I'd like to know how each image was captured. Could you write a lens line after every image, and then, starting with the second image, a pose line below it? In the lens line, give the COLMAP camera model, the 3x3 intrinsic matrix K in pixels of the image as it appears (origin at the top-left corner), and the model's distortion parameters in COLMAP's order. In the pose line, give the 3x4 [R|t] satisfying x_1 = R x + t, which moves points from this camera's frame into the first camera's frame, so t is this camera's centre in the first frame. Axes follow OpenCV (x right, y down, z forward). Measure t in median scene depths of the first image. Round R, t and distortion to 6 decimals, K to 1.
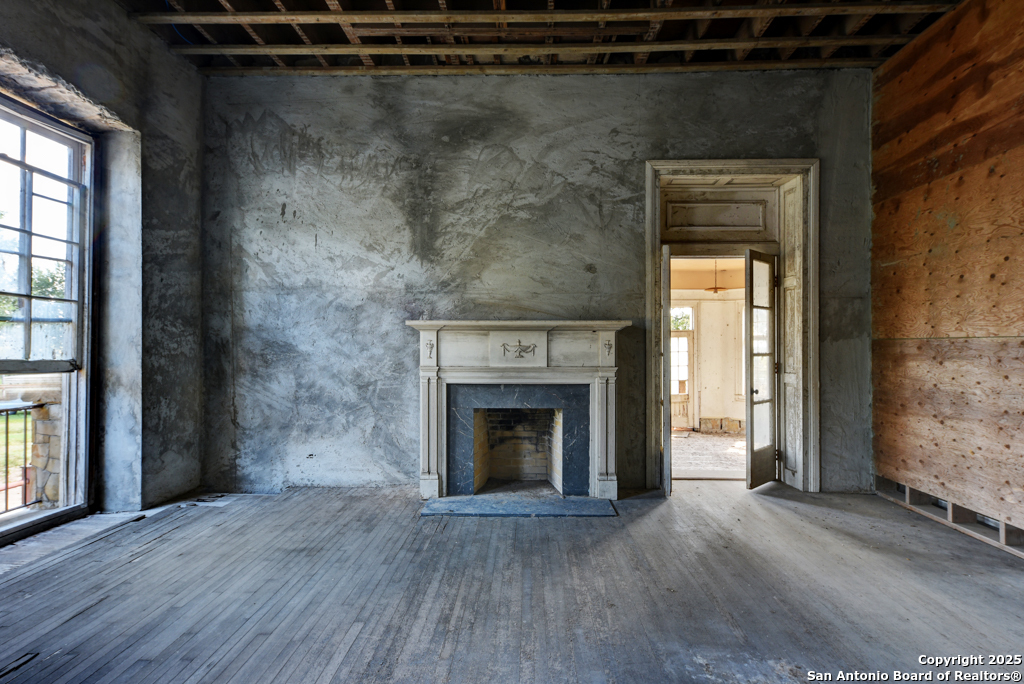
lens RADIAL K [[488.9, 0, 513.4], [0, 488.9, 336.9], [0, 0, 1]] dist [0.010106, 0.001840]
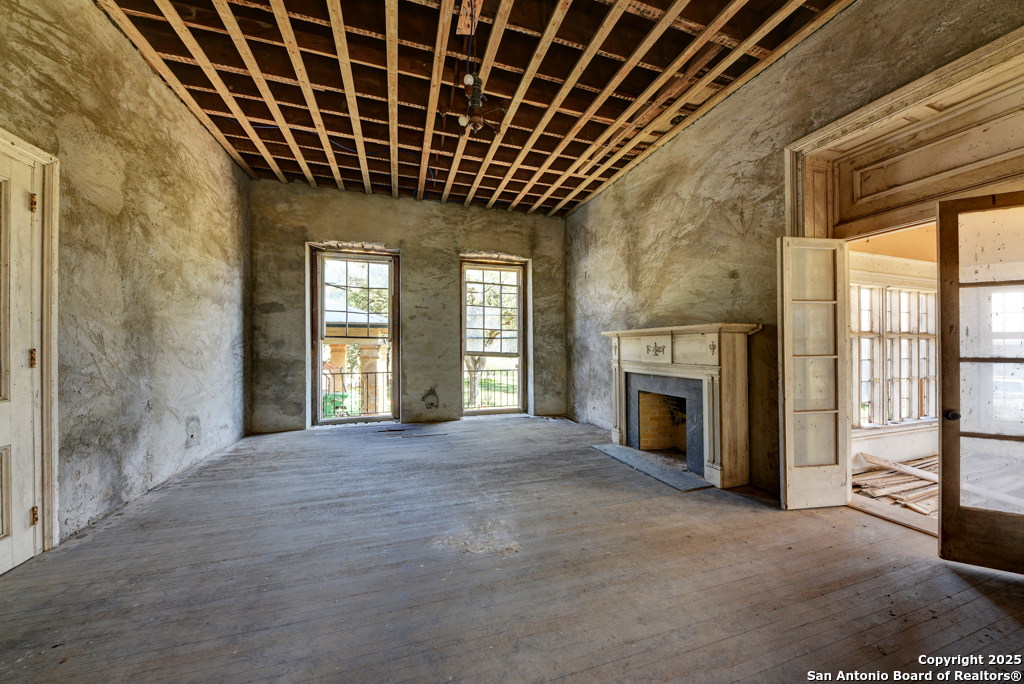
lens RADIAL K [[354.0, 0, 511.0], [0, 354.0, 350.3], [0, 0, 1]] dist [-0.006087, -0.001133]
pose [[0.329641, 0.005071, -0.944093, 0.729609], [0.009008, 0.999923, 0.008516, 0.014730], [0.944063, -0.011311, 0.329570, 0.283948]]
